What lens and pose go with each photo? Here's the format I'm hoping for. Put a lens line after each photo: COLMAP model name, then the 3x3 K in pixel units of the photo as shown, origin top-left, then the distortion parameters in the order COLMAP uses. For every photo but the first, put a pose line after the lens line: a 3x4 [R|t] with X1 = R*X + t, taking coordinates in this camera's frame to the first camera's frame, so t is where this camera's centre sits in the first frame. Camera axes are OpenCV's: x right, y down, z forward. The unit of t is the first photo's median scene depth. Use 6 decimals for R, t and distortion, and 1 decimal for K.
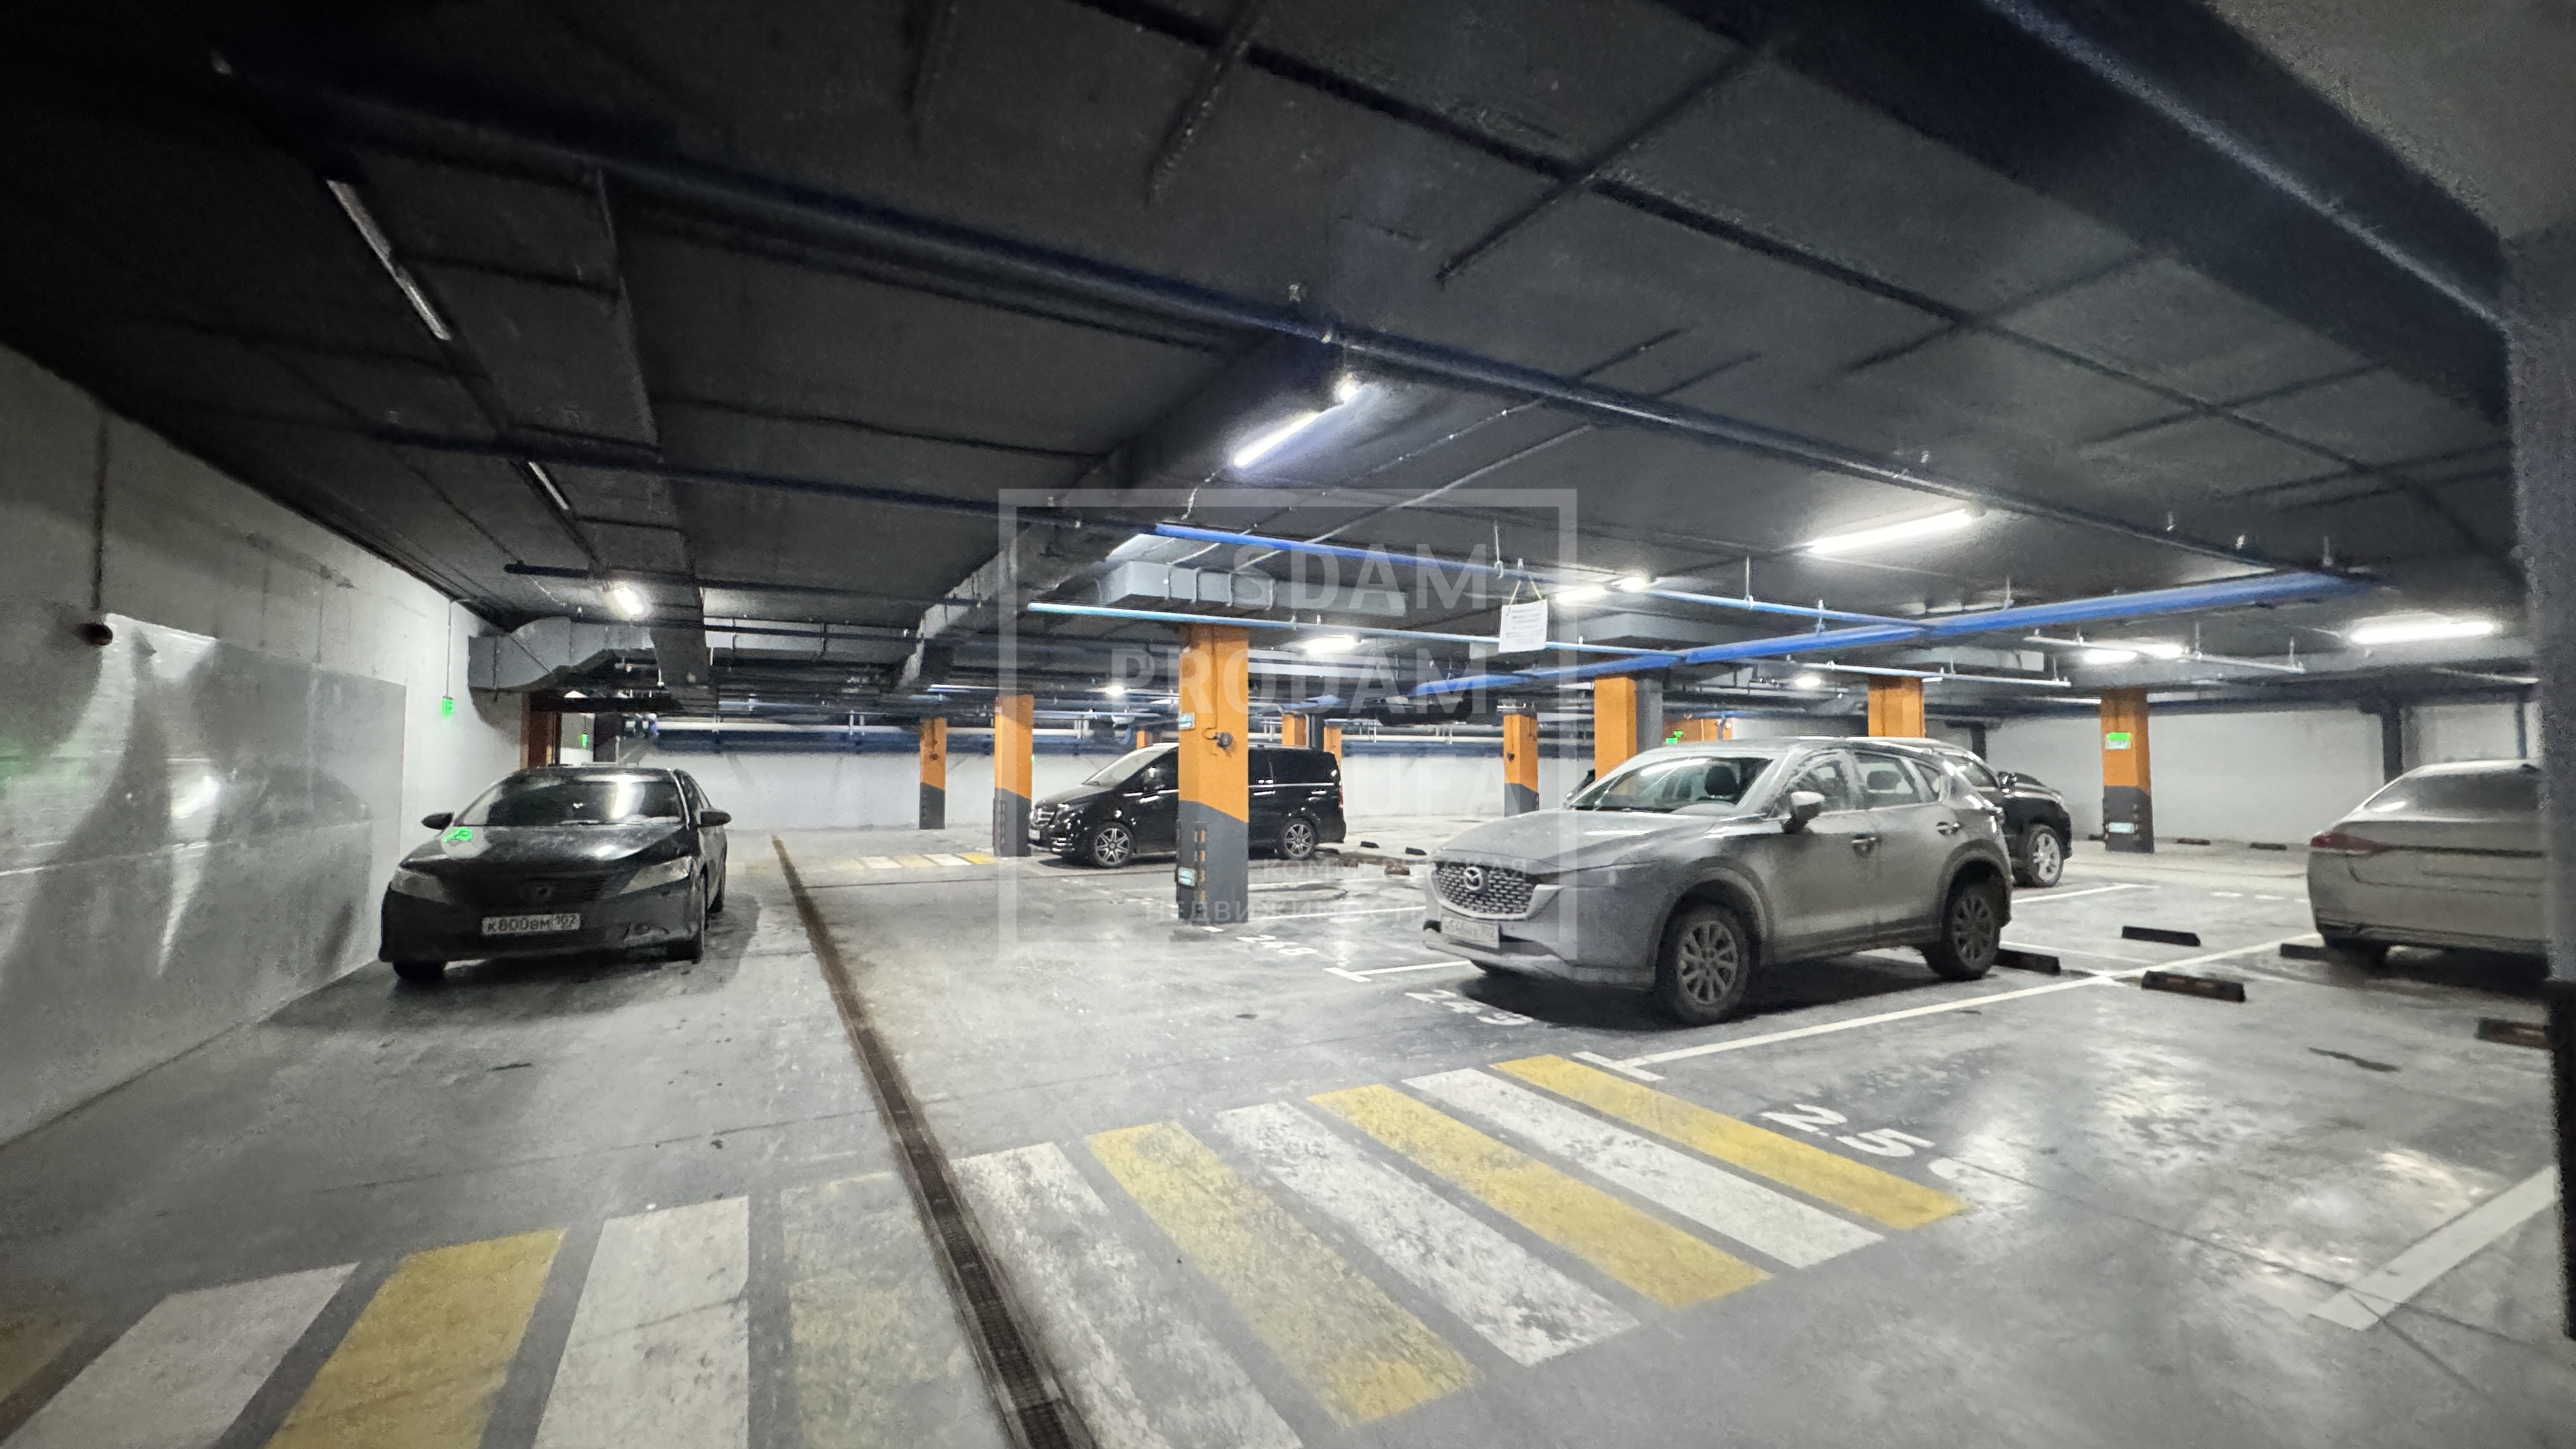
lens RADIAL K [[1017.0, 0, 1289.9], [0, 1017.0, 725.0], [0, 0, 1]] dist [-0.000805, -0.000669]
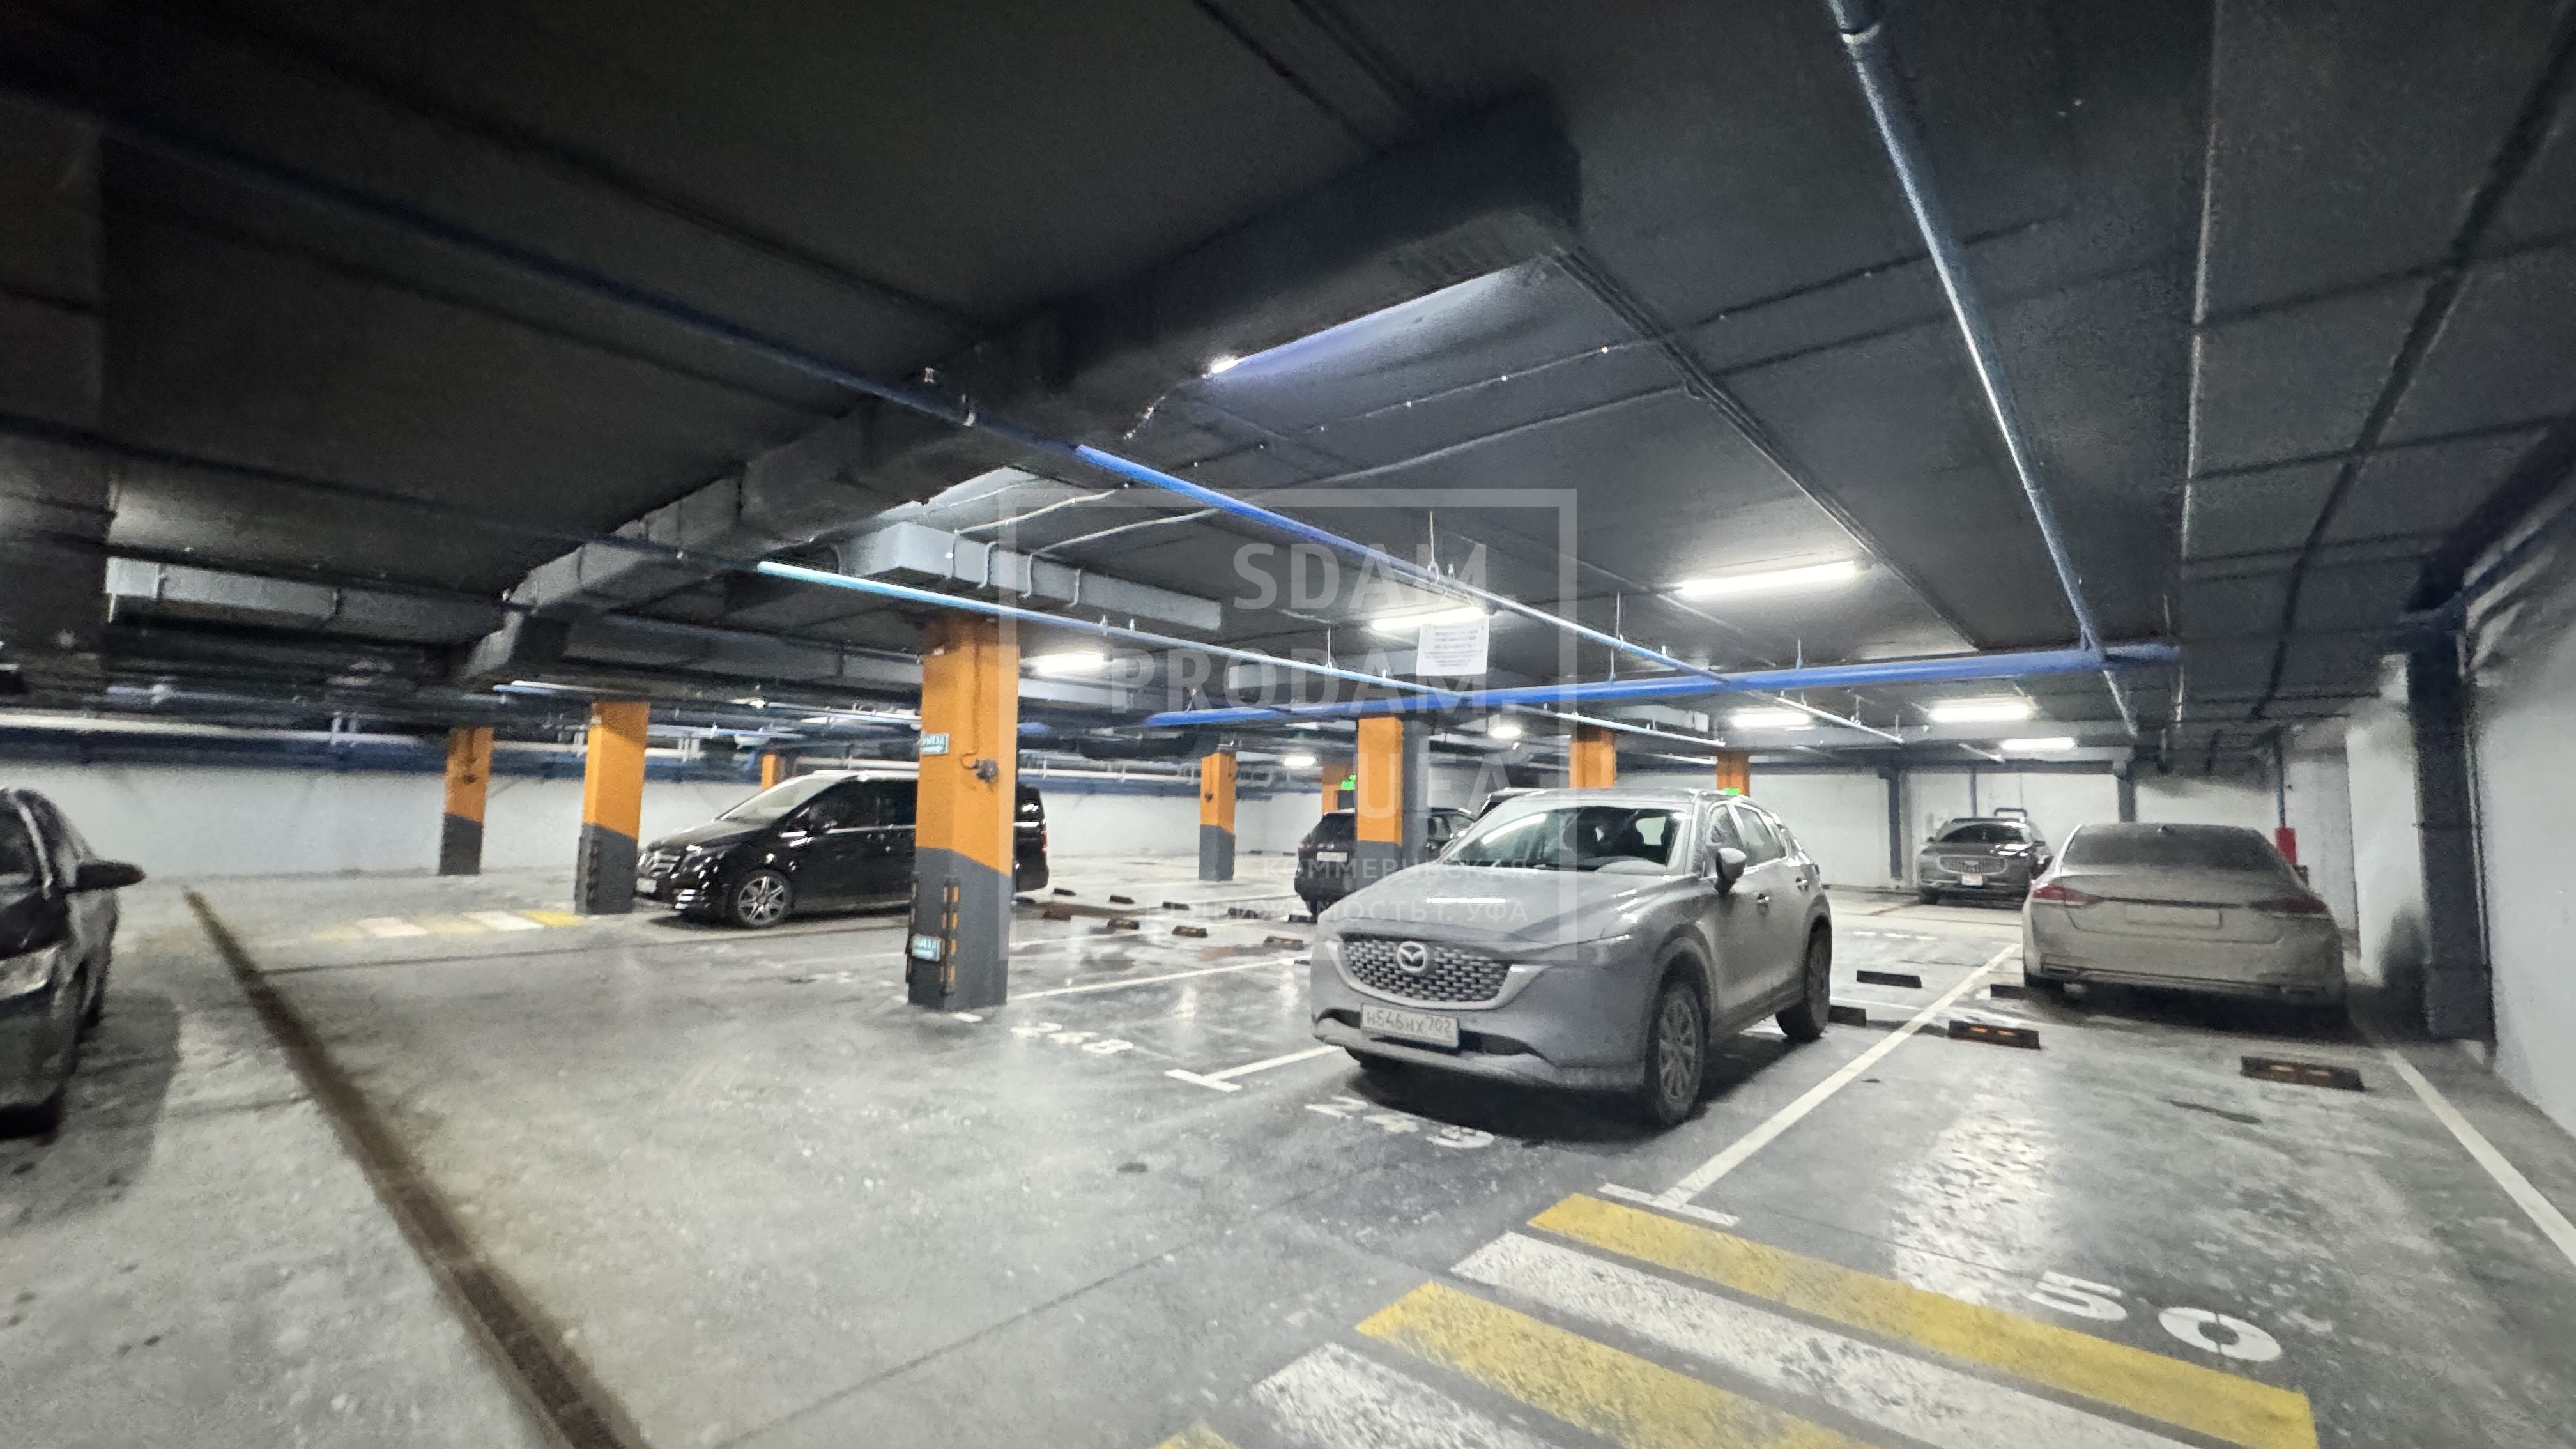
lens RADIAL K [[1017.0, 0, 1286.5], [0, 1017.0, 728.0], [0, 0, 1]] dist [-0.000805, -0.000669]
pose [[0.933573, 0.047325, 0.355248, -0.151474], [-0.035411, 0.998573, -0.039968, 0.006655], [-0.356633, 0.024733, 0.933917, 0.222928]]
